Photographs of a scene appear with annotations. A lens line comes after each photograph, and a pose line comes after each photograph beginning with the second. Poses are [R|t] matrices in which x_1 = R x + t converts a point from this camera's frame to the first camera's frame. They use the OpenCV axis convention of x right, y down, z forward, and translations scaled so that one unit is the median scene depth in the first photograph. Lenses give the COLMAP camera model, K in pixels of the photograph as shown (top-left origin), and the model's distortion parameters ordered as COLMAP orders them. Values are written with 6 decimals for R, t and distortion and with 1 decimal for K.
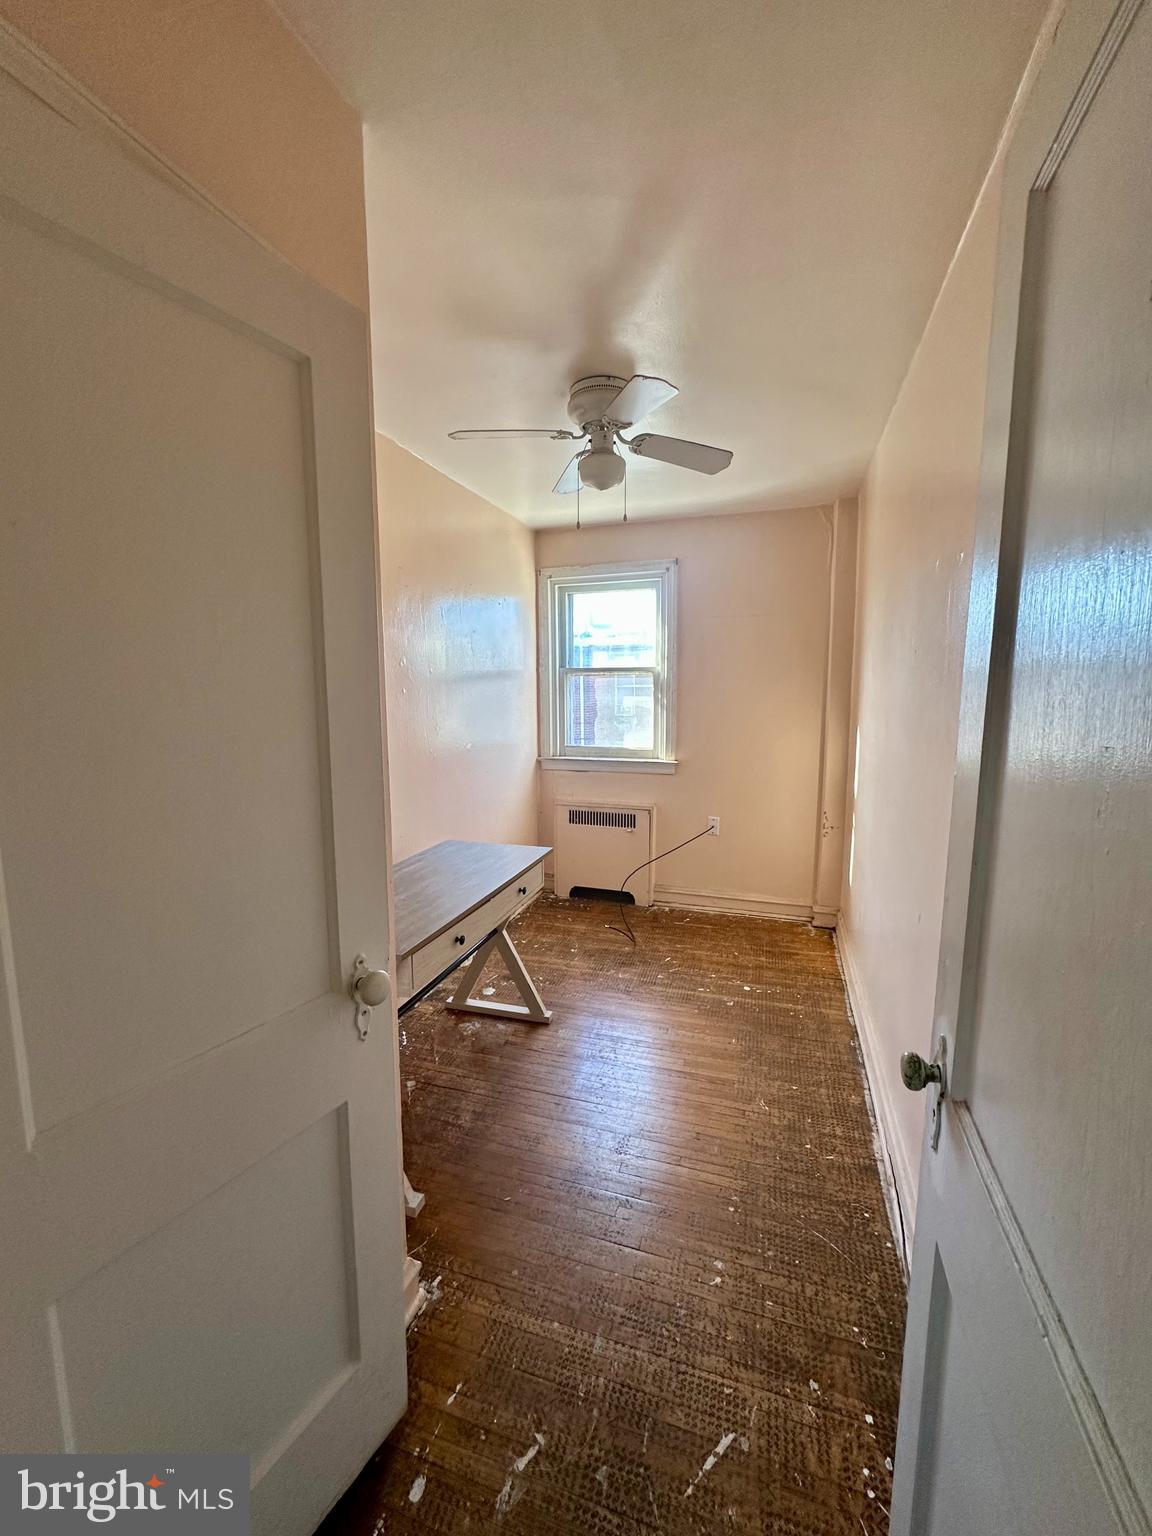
lens RADIAL K [[619.9, 0, 575.9], [0, 619.9, 769.5], [0, 0, 1]] dist [-0.000994, -0.000117]
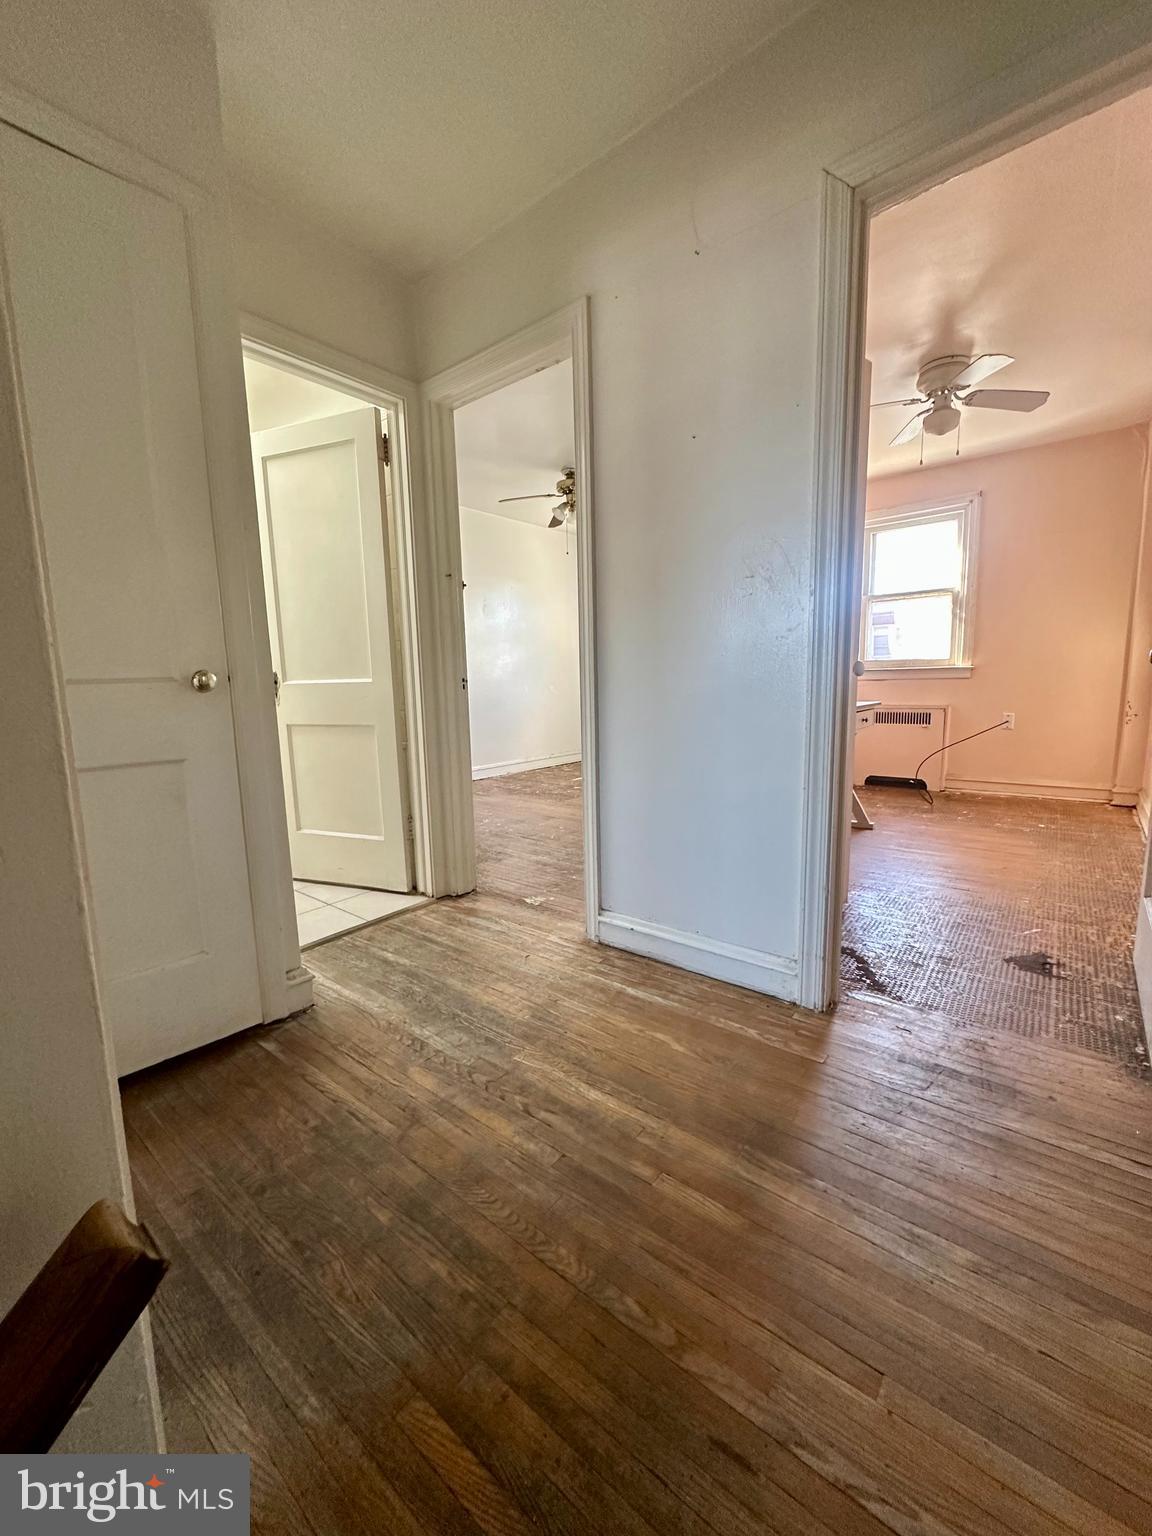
lens RADIAL K [[619.9, 0, 573.8], [0, 619.9, 767.2], [0, 0, 1]] dist [-0.000994, -0.000117]
pose [[0.934826, 0.030606, -0.353784, -0.128805], [-0.025844, 0.999501, 0.018179, 0.184477], [0.354164, -0.007851, 0.935150, -0.382739]]
